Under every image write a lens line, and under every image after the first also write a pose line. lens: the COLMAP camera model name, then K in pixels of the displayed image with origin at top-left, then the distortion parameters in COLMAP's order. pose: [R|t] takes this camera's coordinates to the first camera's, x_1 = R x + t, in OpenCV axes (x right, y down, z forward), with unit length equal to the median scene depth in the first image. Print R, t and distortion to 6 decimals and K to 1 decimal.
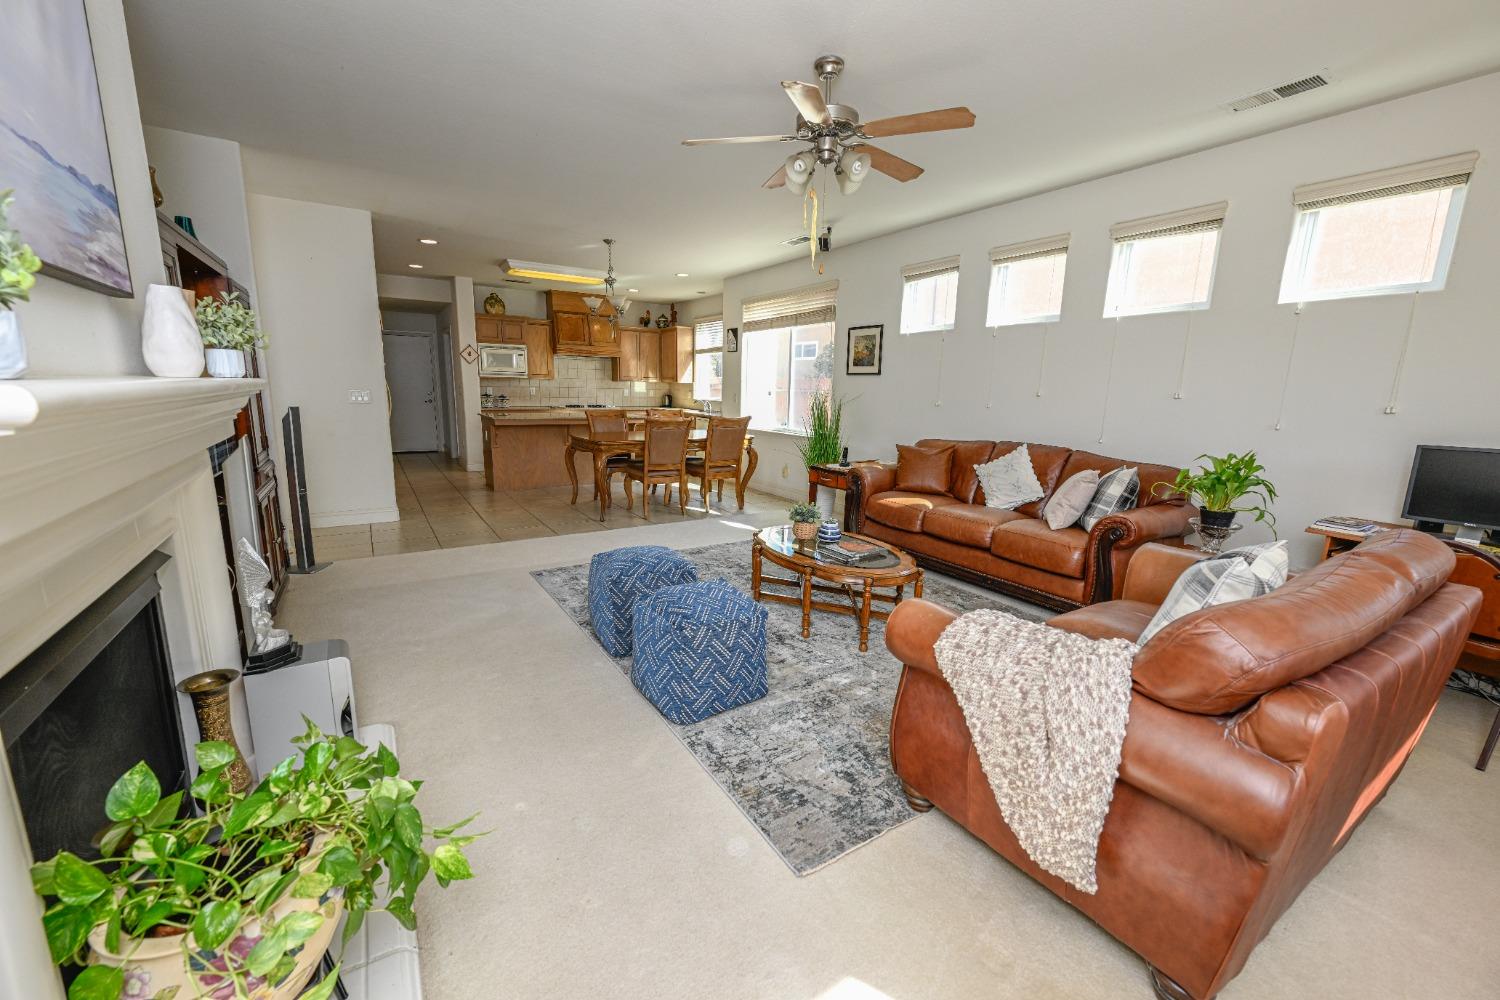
lens RADIAL K [[595.0, 0, 744.5], [0, 595.0, 505.9], [0, 0, 1]] dist [-0.000570, 0.000022]
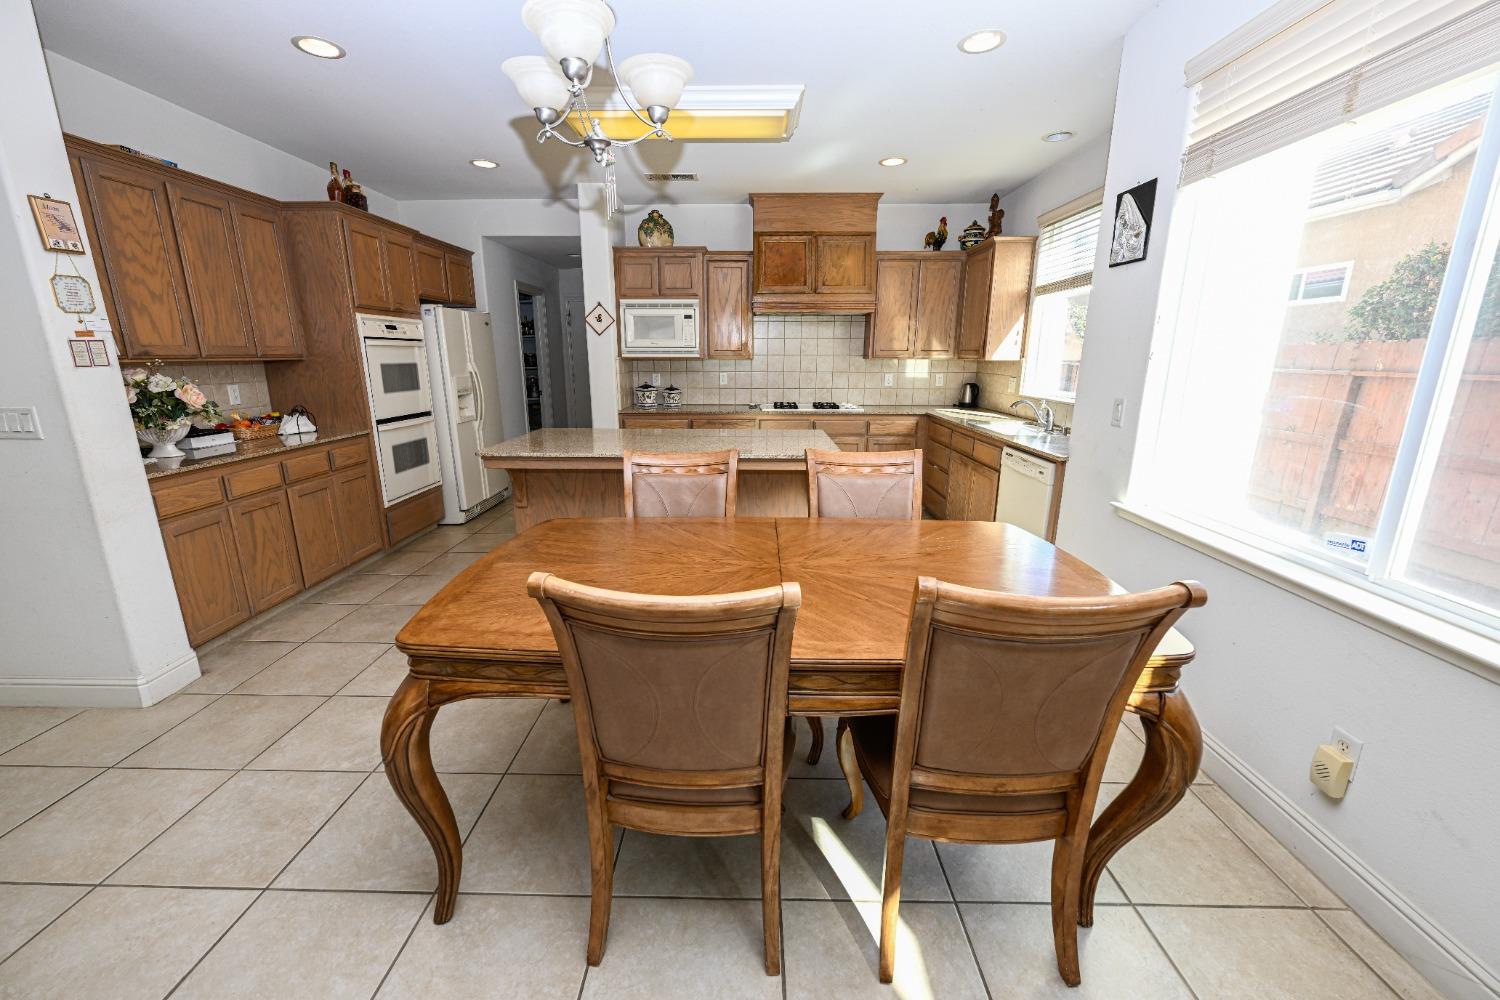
lens RADIAL K [[593.0, 0, 737.2], [0, 593.0, 499.7], [0, 0, 1]] dist [-0.000850, -0.000073]
pose [[0.830945, 0.112120, -0.544940, -0.006296], [-0.093507, 0.993695, 0.061867, -0.121486], [0.548440, -0.000452, 0.836190, 0.562132]]
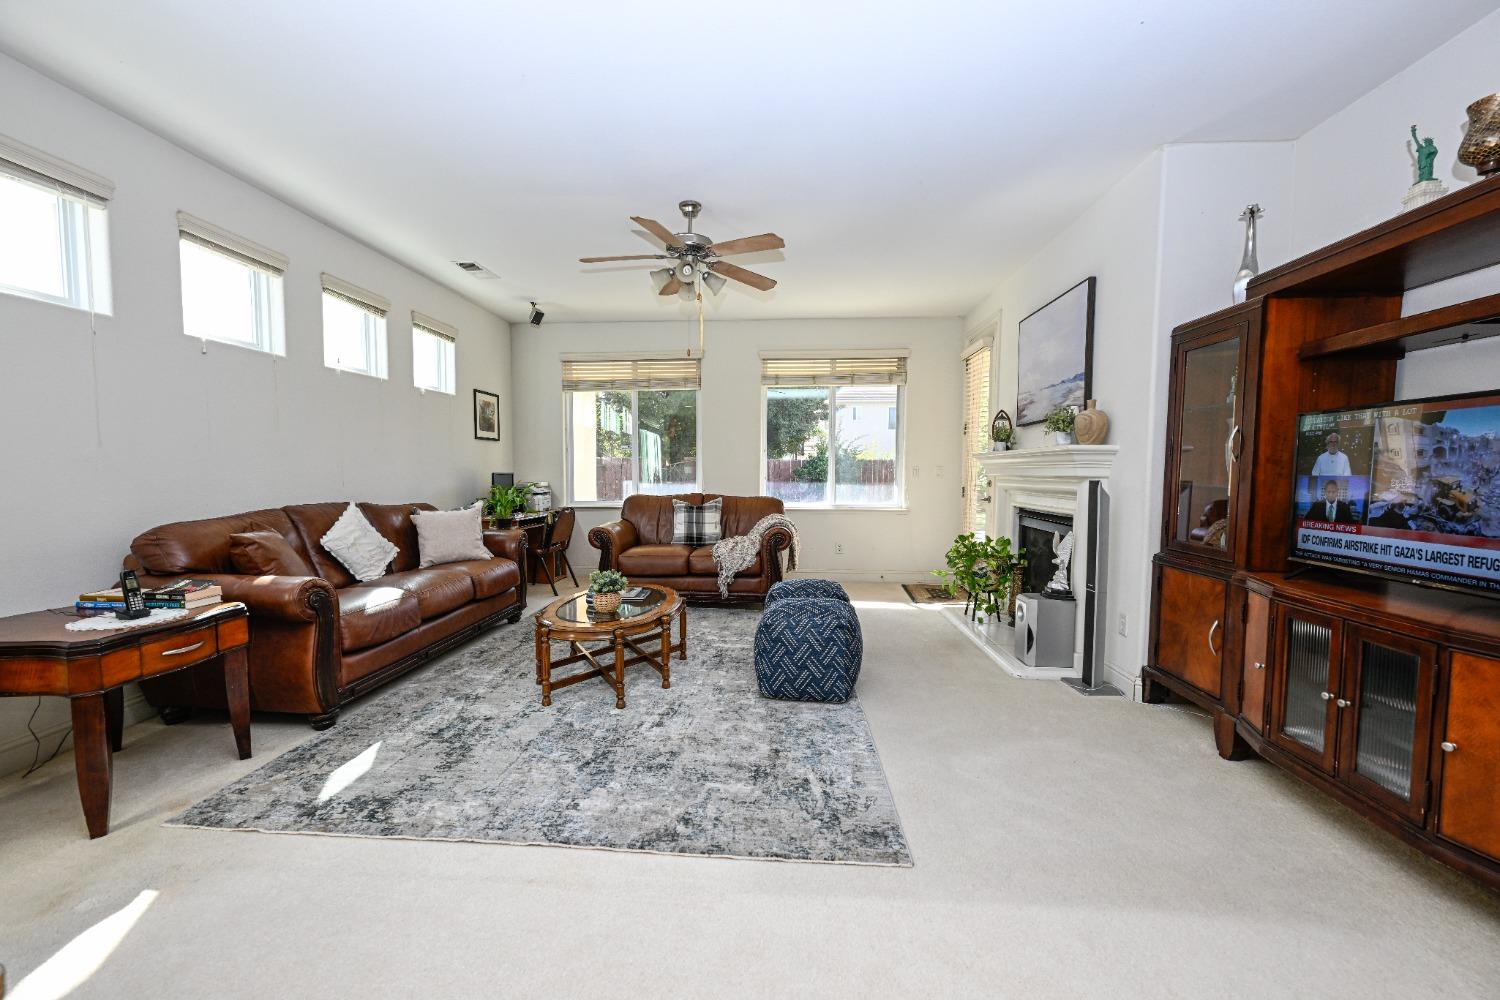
lens RADIAL K [[598.3, 0, 739.2], [0, 598.3, 509.4], [0, 0, 1]] dist [-0.000451, -0.000035]
pose [[-0.799178, -0.063772, 0.597703, -0.236658], [0.099080, 0.966779, 0.235629, -0.114731], [-0.592873, 0.247530, -0.766310, 0.633523]]
